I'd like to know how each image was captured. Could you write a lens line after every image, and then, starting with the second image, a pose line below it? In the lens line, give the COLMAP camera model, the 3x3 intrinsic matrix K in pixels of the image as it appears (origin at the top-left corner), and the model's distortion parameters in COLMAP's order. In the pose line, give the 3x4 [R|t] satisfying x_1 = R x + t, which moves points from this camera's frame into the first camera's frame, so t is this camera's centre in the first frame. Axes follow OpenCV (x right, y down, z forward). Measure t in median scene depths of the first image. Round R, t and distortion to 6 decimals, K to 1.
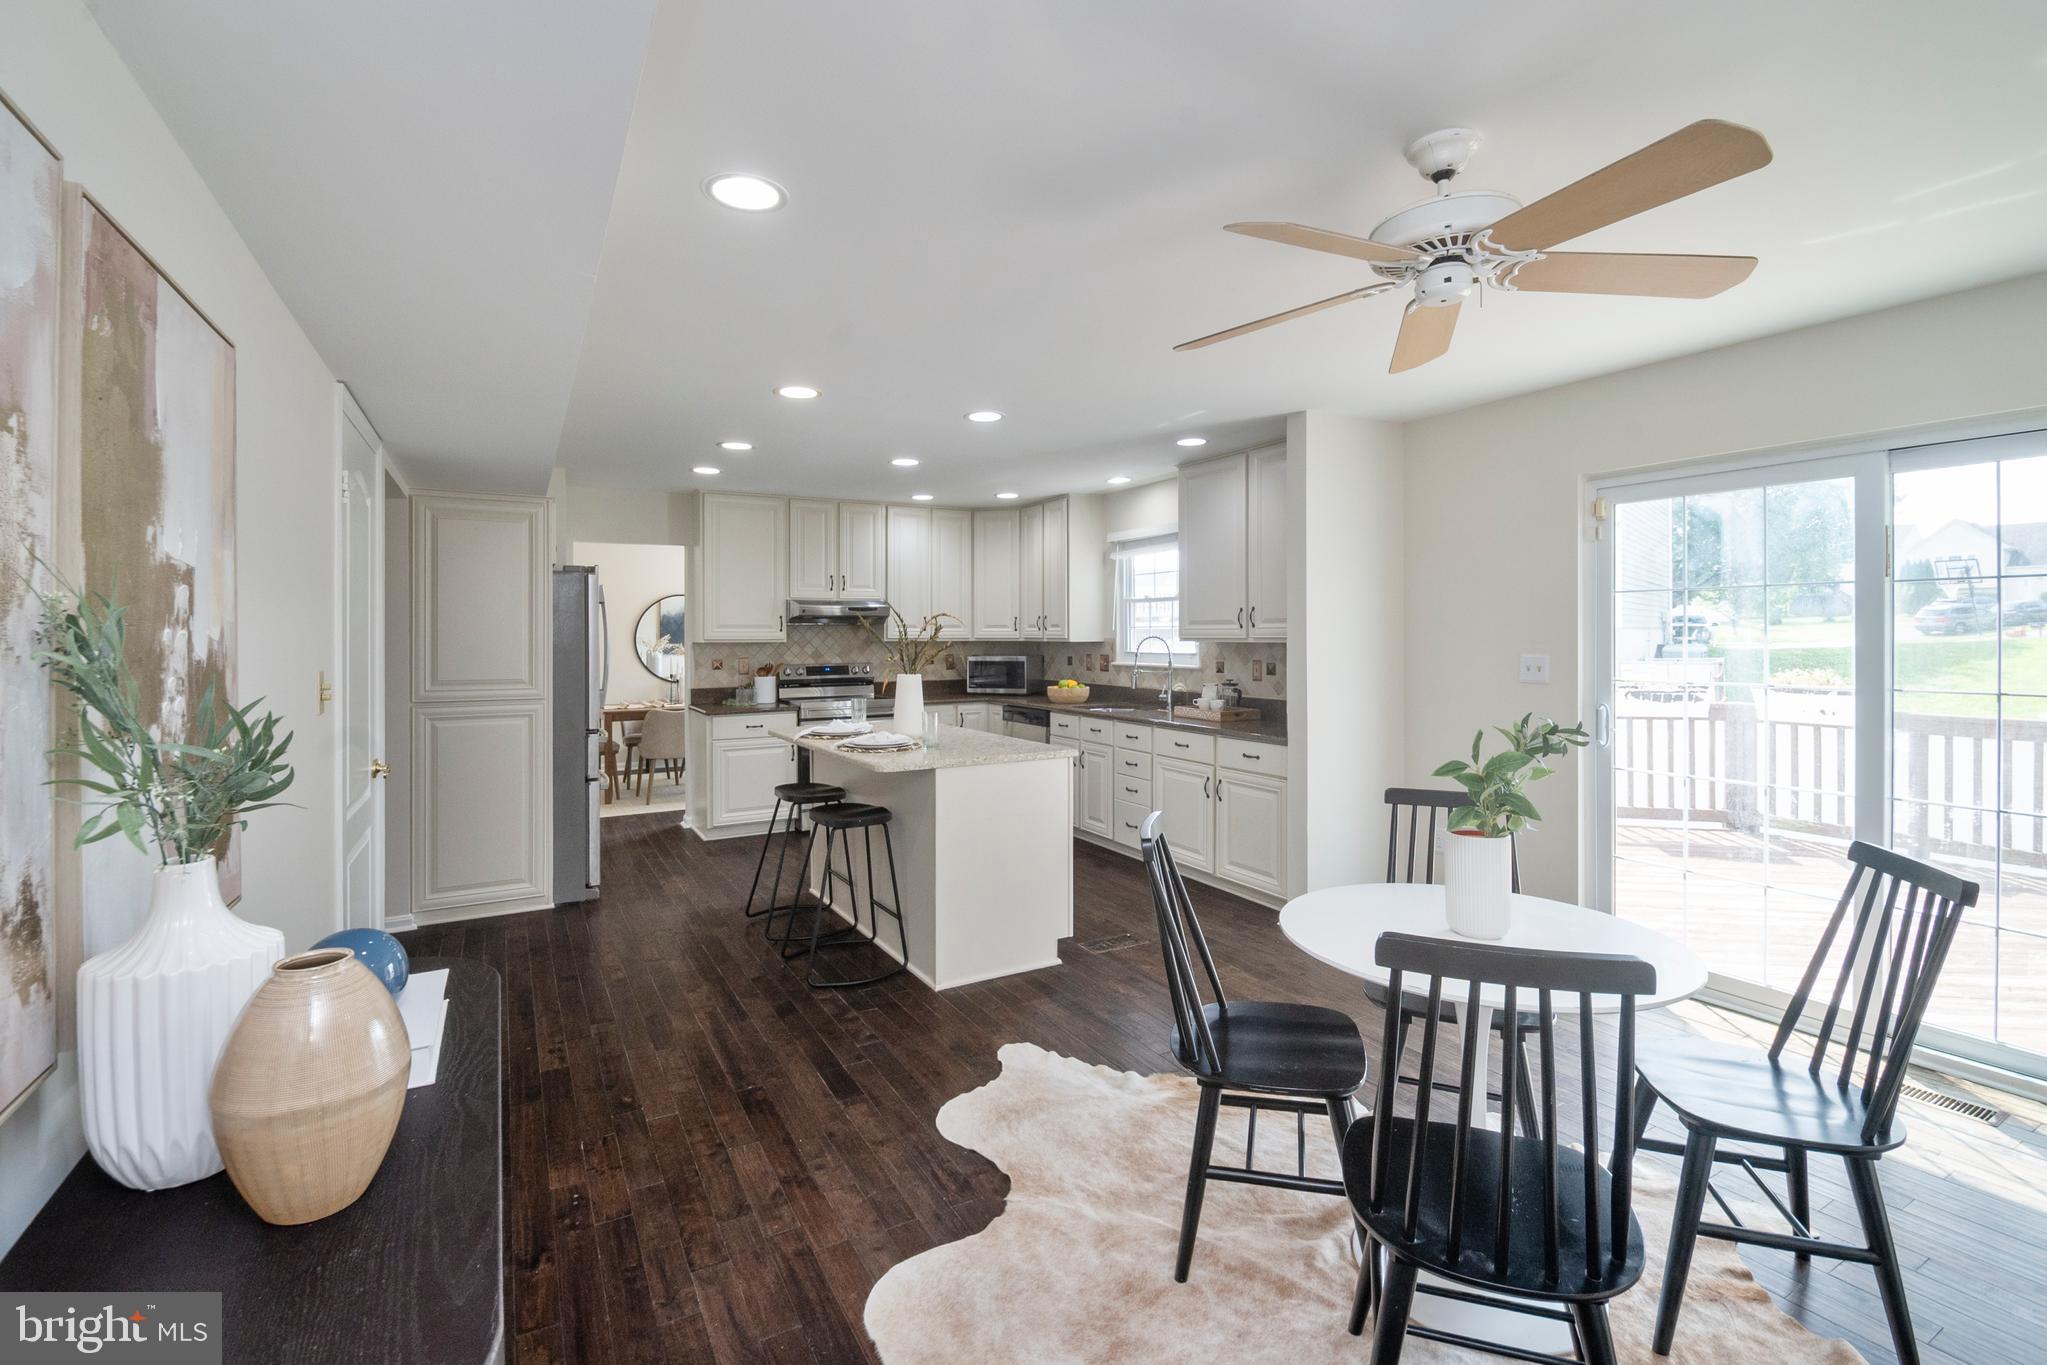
lens RADIAL K [[878.0, 0, 1016.7], [0, 878.0, 624.1], [0, 0, 1]] dist [0.001107, 0.000010]
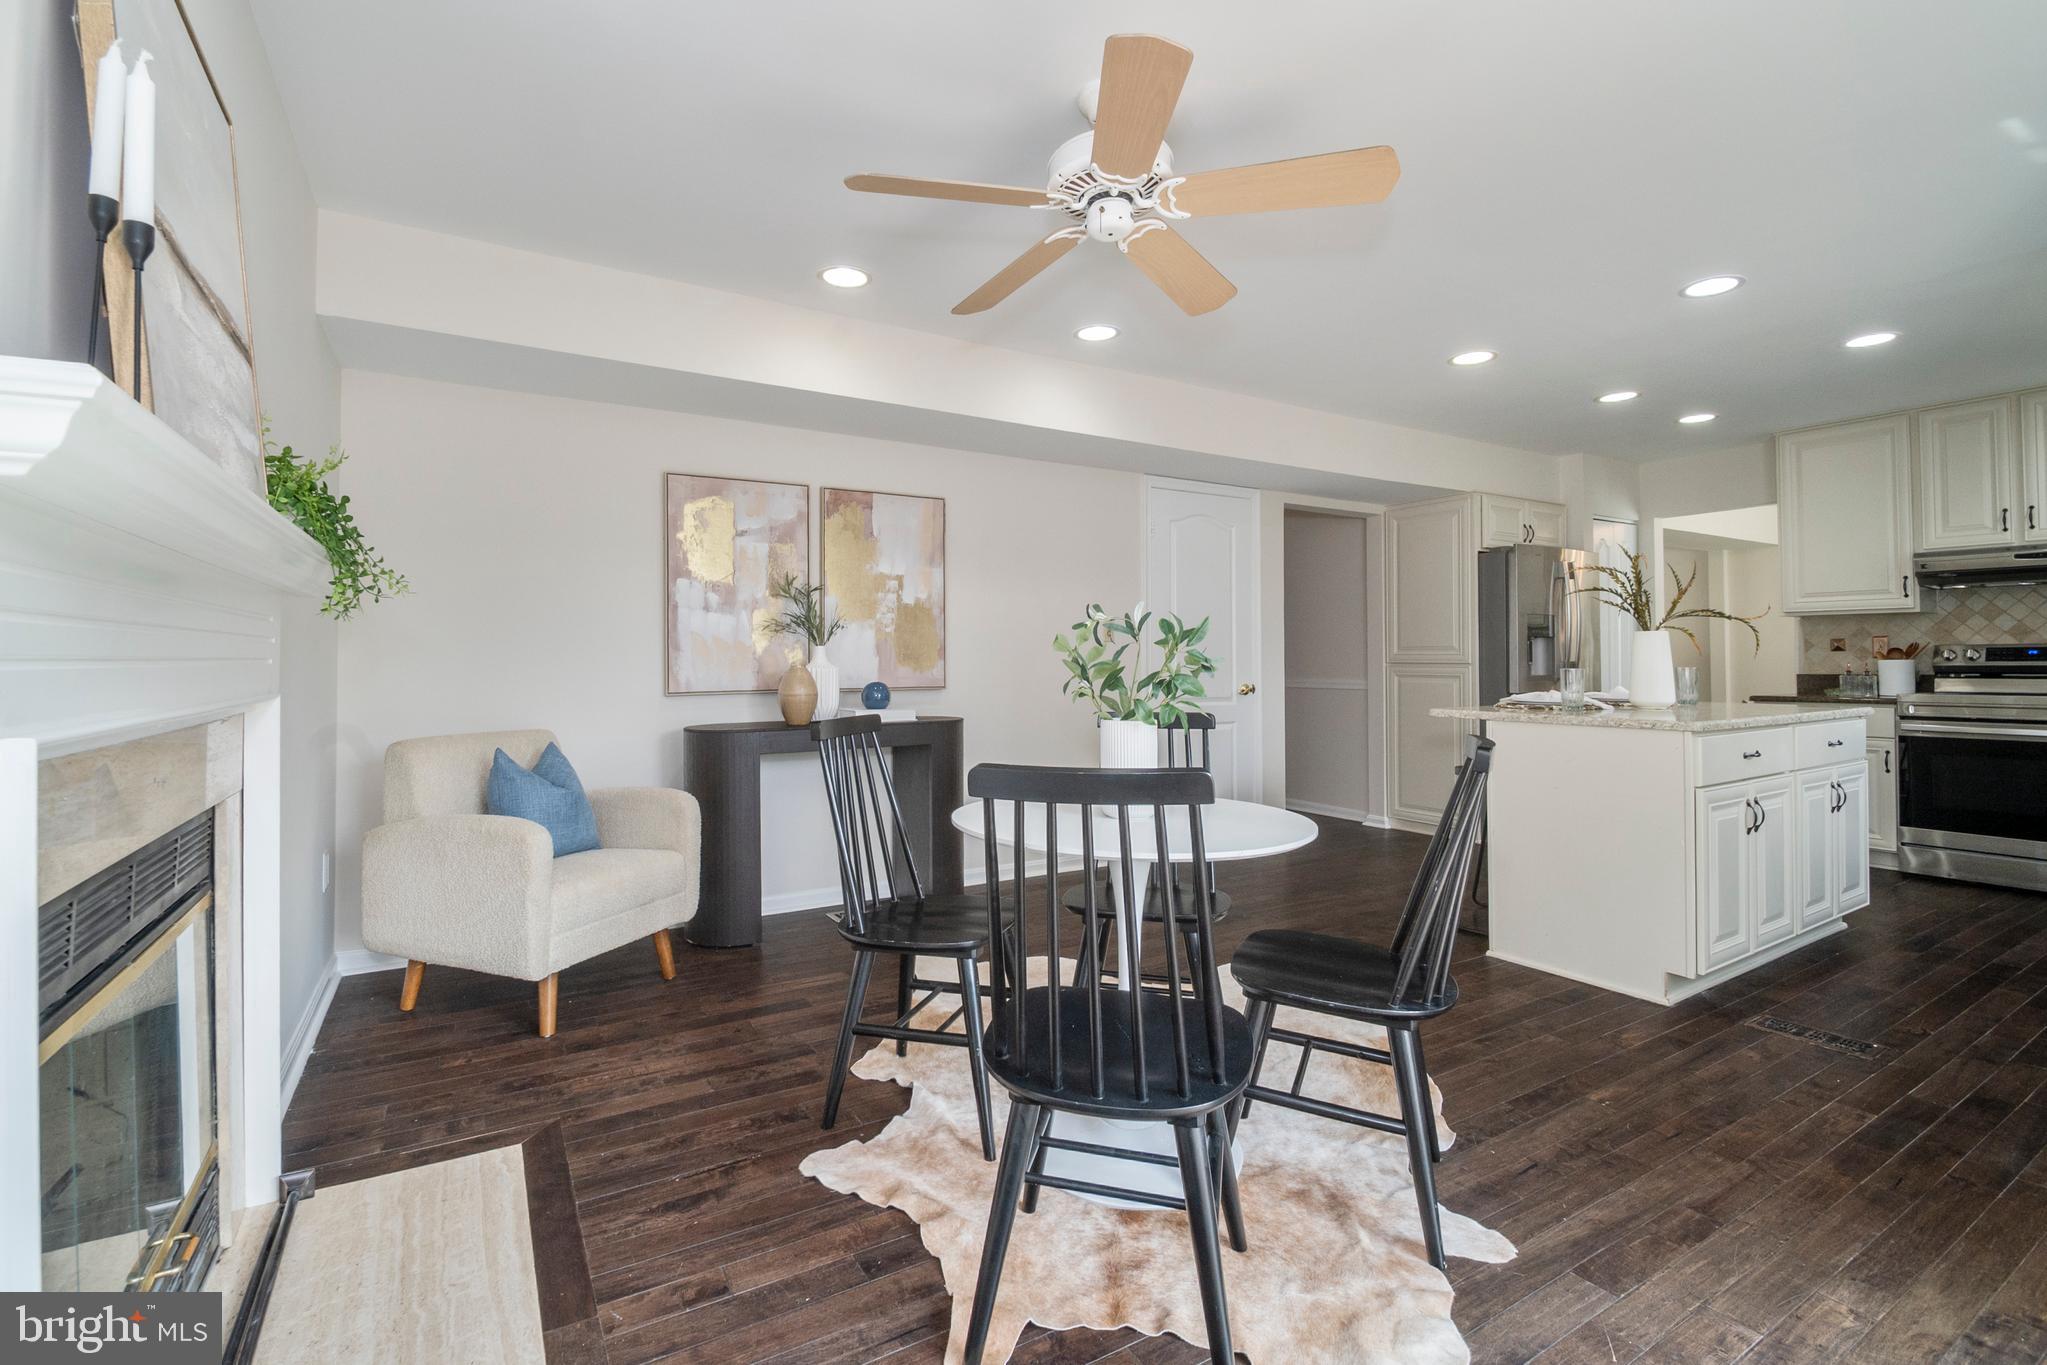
lens RADIAL K [[888.7, 0, 1011.2], [0, 888.7, 677.8], [0, 0, 1]] dist [0.016100, -0.017522]
pose [[0.019298, 0.015077, -0.999700, 0.460647], [0.017152, 0.999734, 0.015409, 0.052316], [0.999667, -0.017444, 0.019035, 0.255697]]
